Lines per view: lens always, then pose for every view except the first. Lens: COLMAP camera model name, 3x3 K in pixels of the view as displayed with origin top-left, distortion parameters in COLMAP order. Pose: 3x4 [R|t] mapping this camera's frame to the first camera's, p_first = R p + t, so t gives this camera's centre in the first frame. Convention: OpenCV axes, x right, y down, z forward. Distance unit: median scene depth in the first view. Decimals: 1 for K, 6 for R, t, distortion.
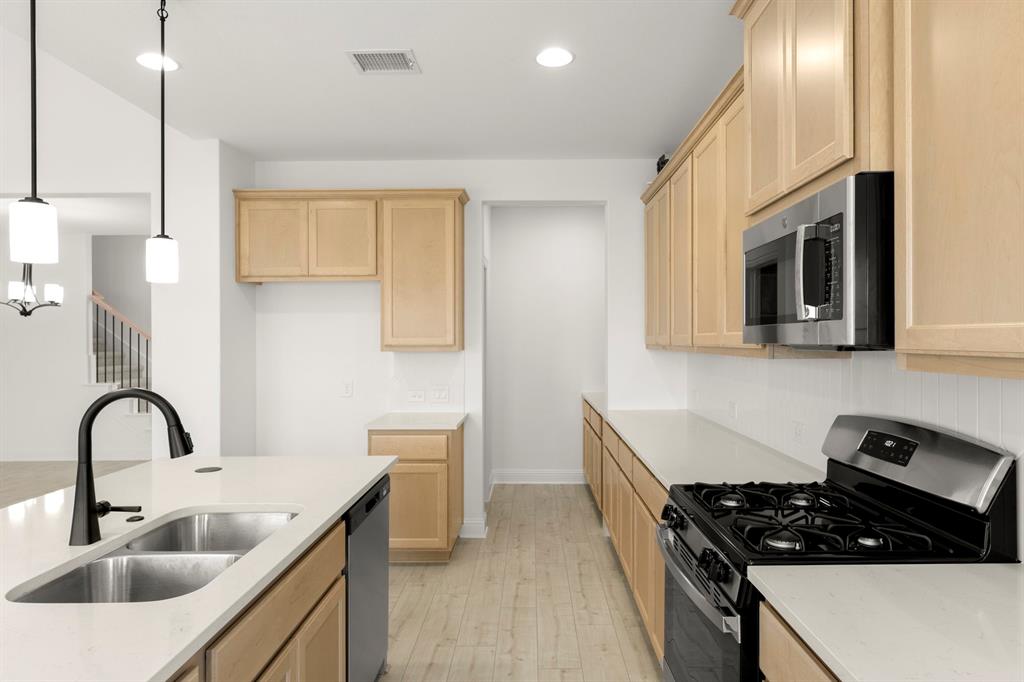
lens RADIAL K [[626.6, 0, 514.7], [0, 626.6, 340.0], [0, 0, 1]] dist [-0.004108, -0.000743]
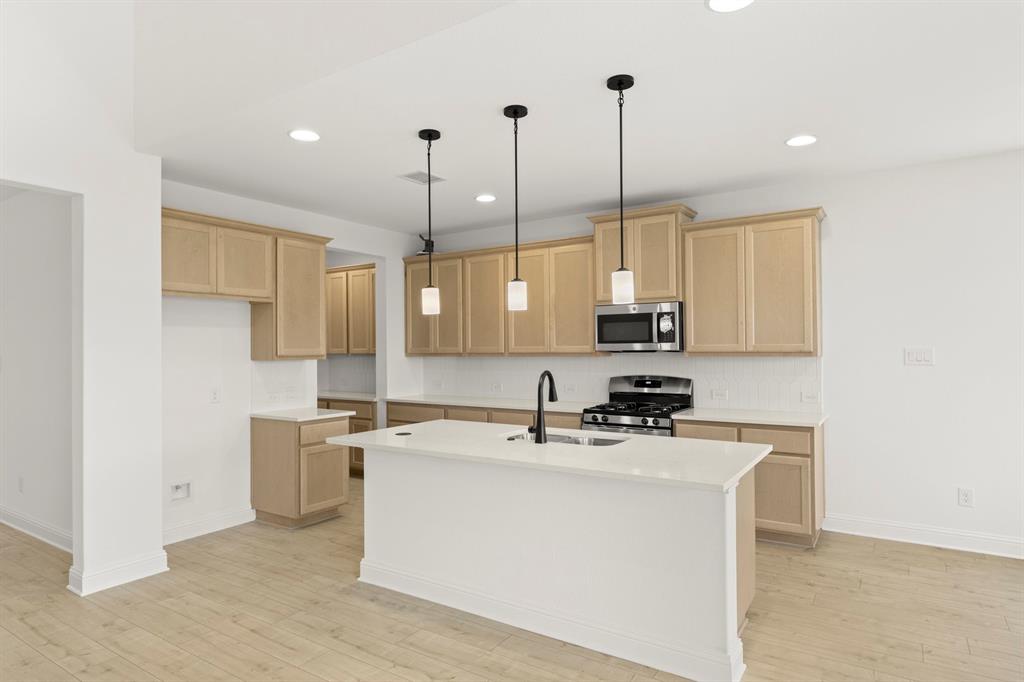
lens RADIAL K [[592.6, 0, 512.8], [0, 592.6, 345.2], [0, 0, 1]] dist [0.000739, 0.000592]
pose [[0.556162, 0.009545, 0.831019, -0.914822], [0.006032, 0.999861, -0.015522, 0.009383], [-0.831052, 0.013646, 0.556027, -0.026755]]
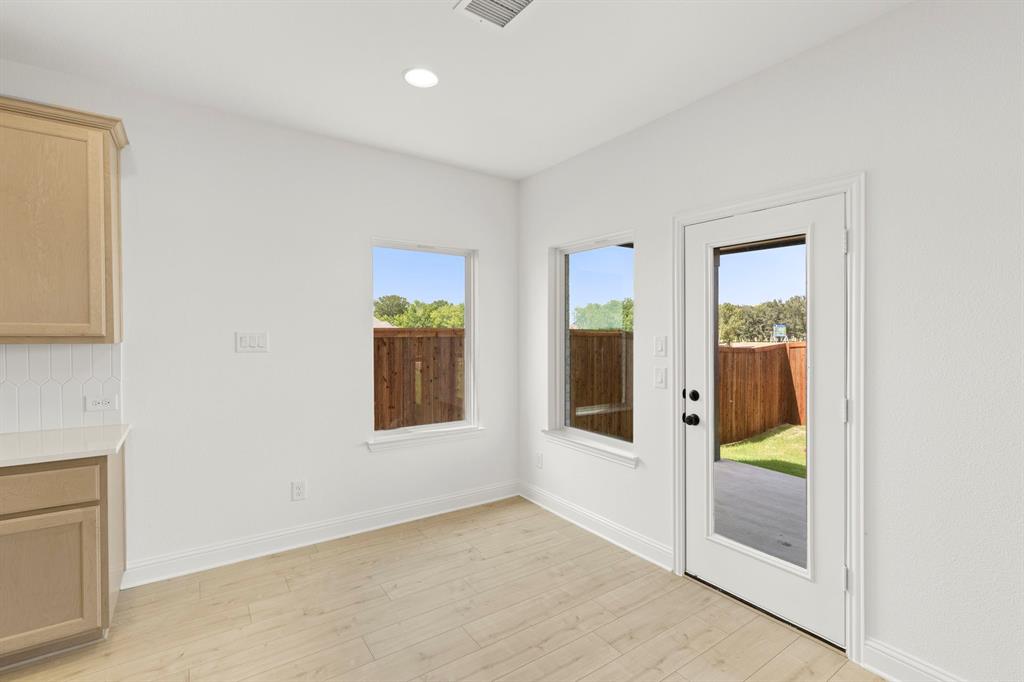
lens RADIAL K [[458.8, 0, 513.8], [0, 458.8, 341.8], [0, 0, 1]] dist [0.003293, 0.000160]
pose [[-0.566081, -0.006413, 0.824325, -0.742232], [0.005292, 0.999921, 0.011413, 0.010058], [-0.824333, 0.010823, -0.566002, -0.006531]]
